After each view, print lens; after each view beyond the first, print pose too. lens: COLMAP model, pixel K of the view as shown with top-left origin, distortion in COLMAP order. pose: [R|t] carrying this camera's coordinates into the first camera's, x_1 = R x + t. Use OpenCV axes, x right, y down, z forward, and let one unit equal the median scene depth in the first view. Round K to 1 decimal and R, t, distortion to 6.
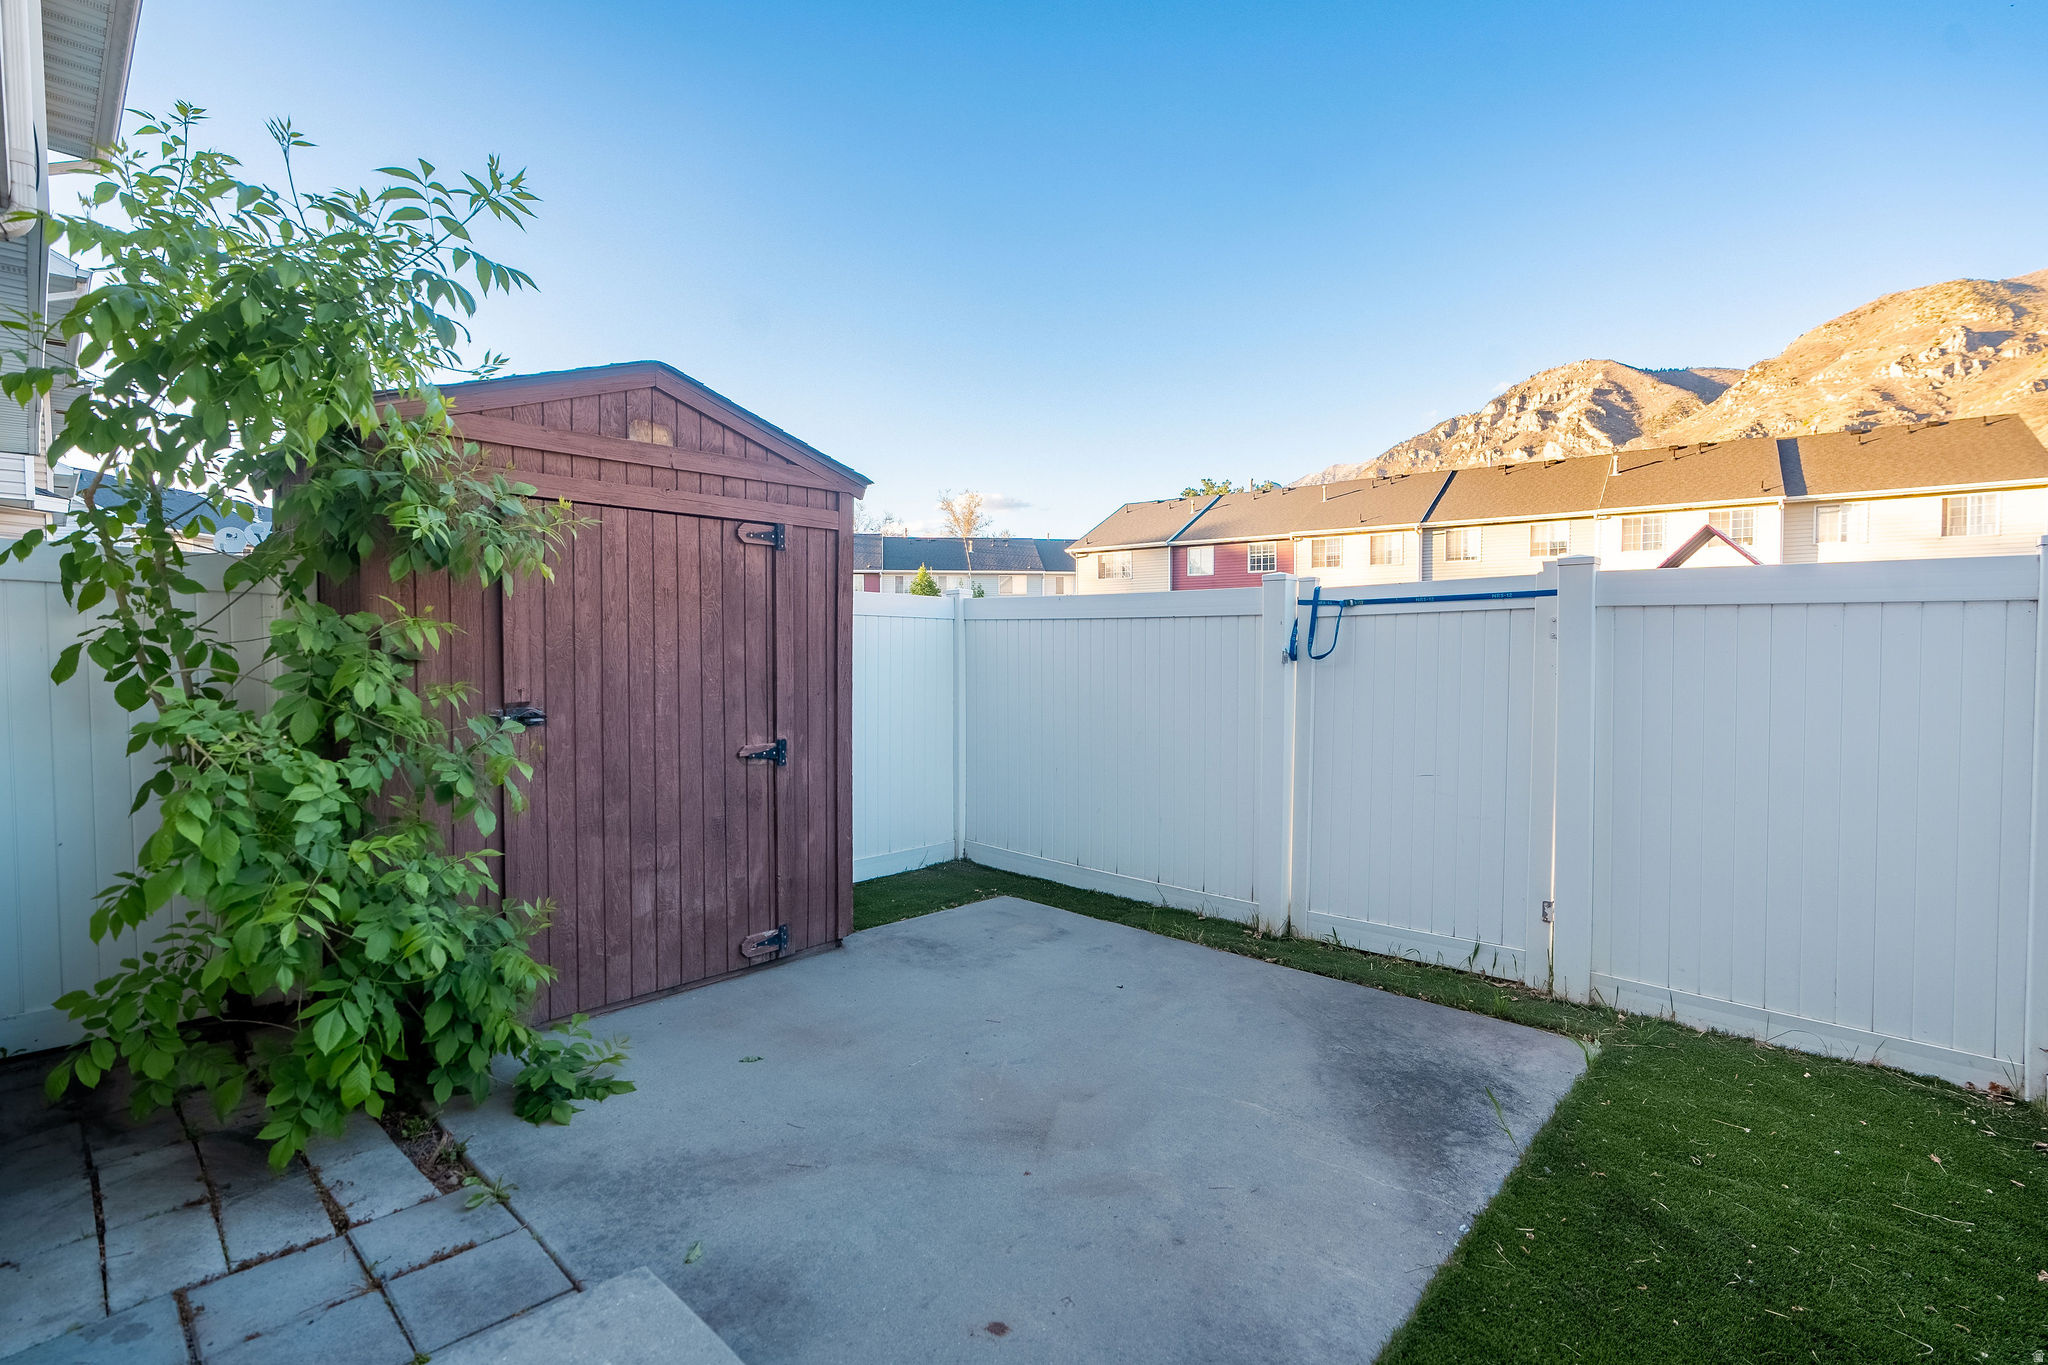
lens RADIAL K [[930.1, 0, 1013.3], [0, 930.1, 679.5], [0, 0, 1]] dist [-0.004456, 0.000346]
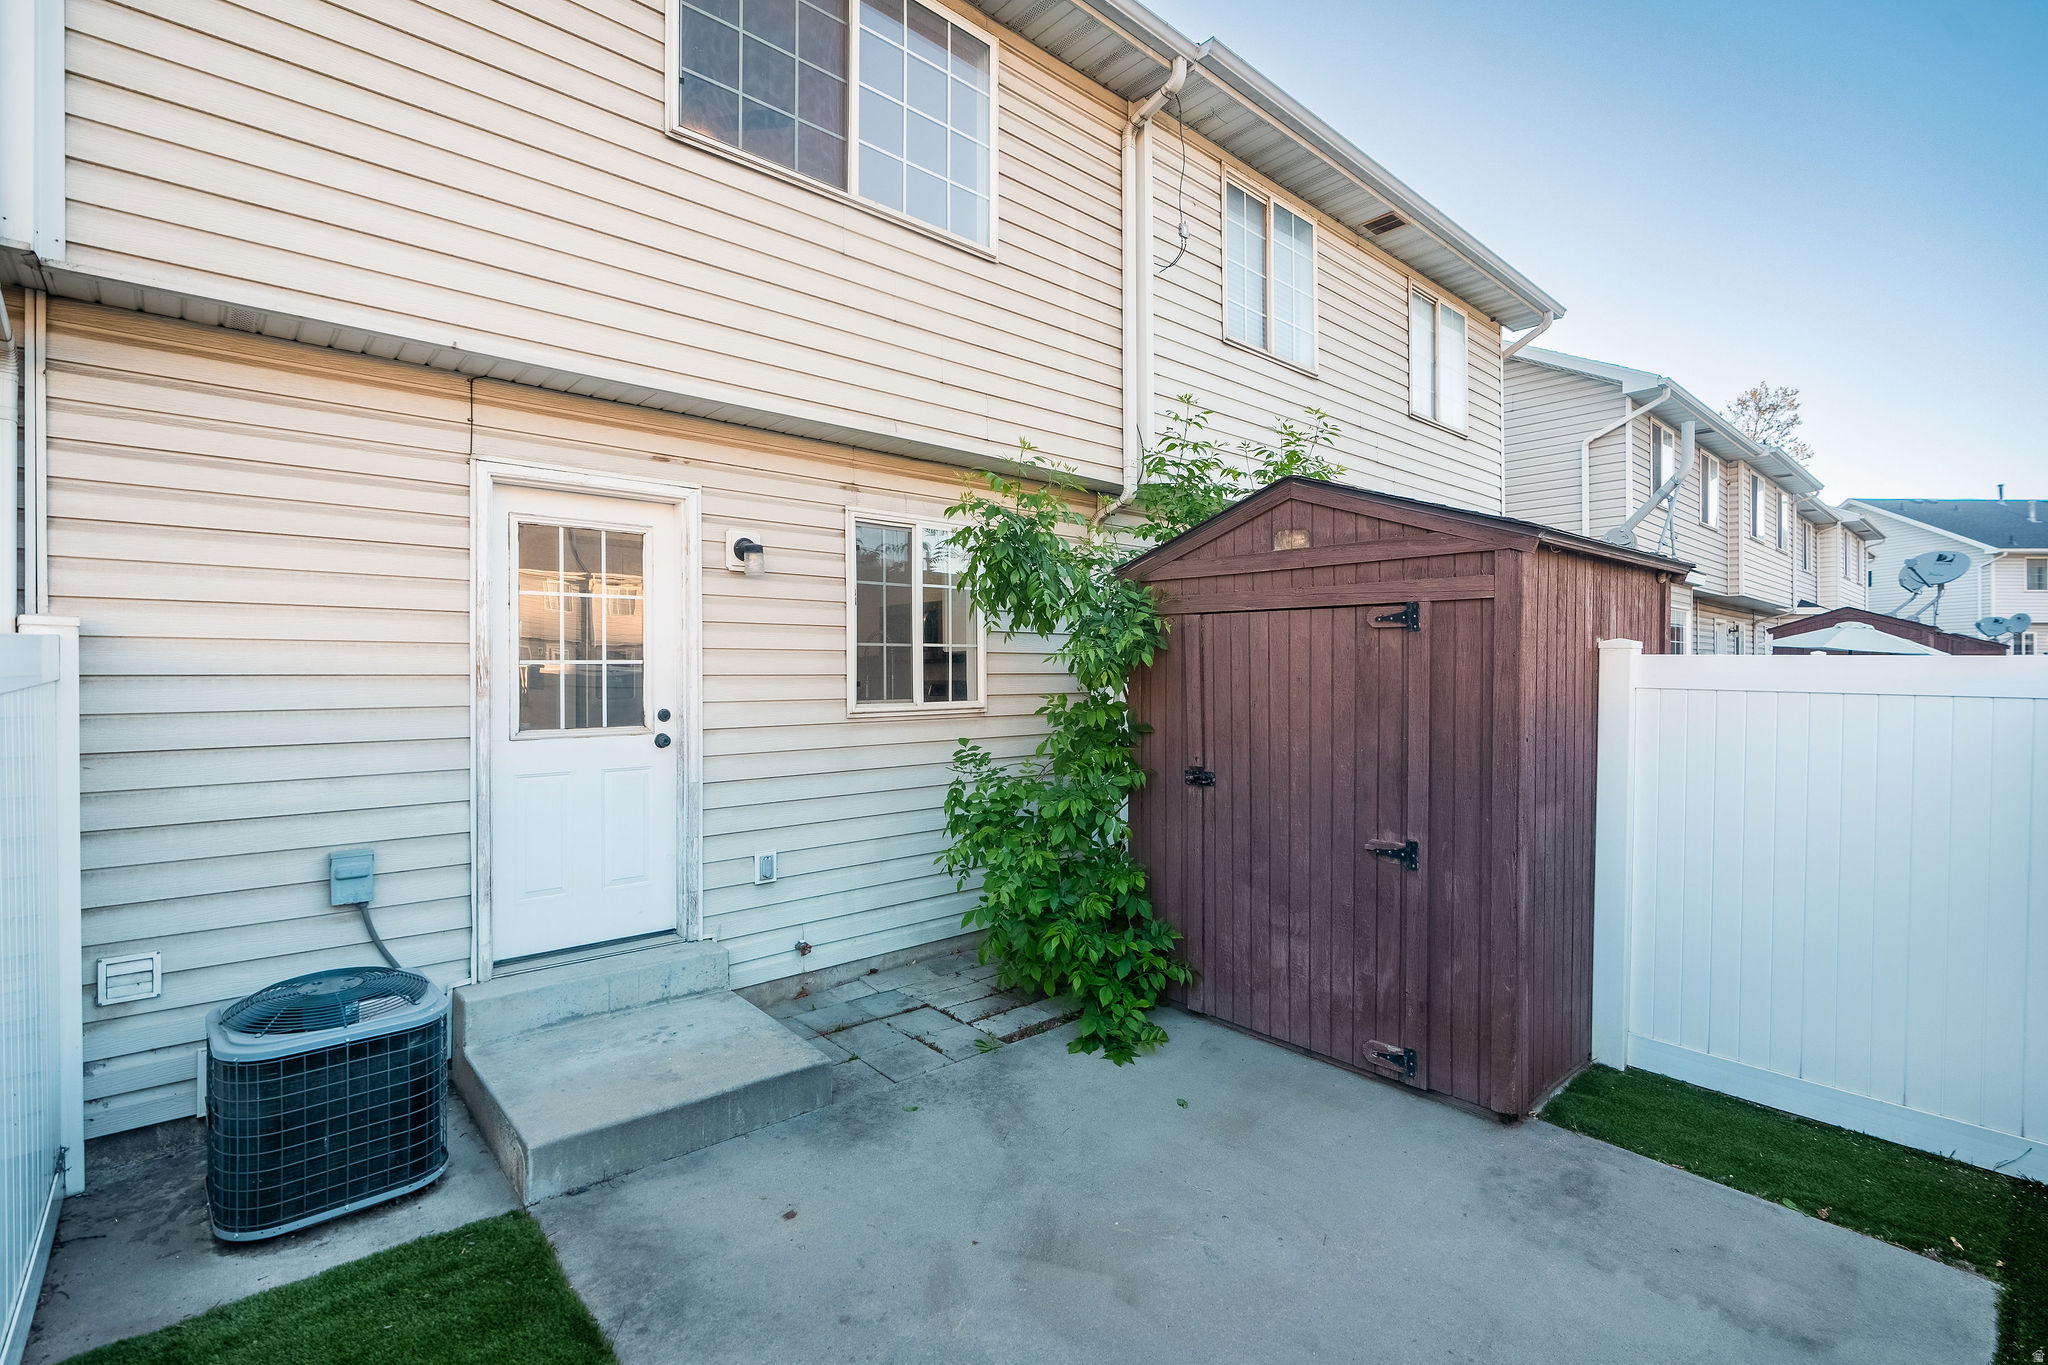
lens RADIAL K [[930.1, 0, 1014.8], [0, 930.1, 672.9], [0, 0, 1]] dist [-0.004456, 0.000346]
pose [[-0.087856, 0.004628, -0.996122, 0.716588], [-0.036494, 0.999303, 0.007862, -0.096371], [0.995464, 0.037043, -0.087626, 0.732222]]
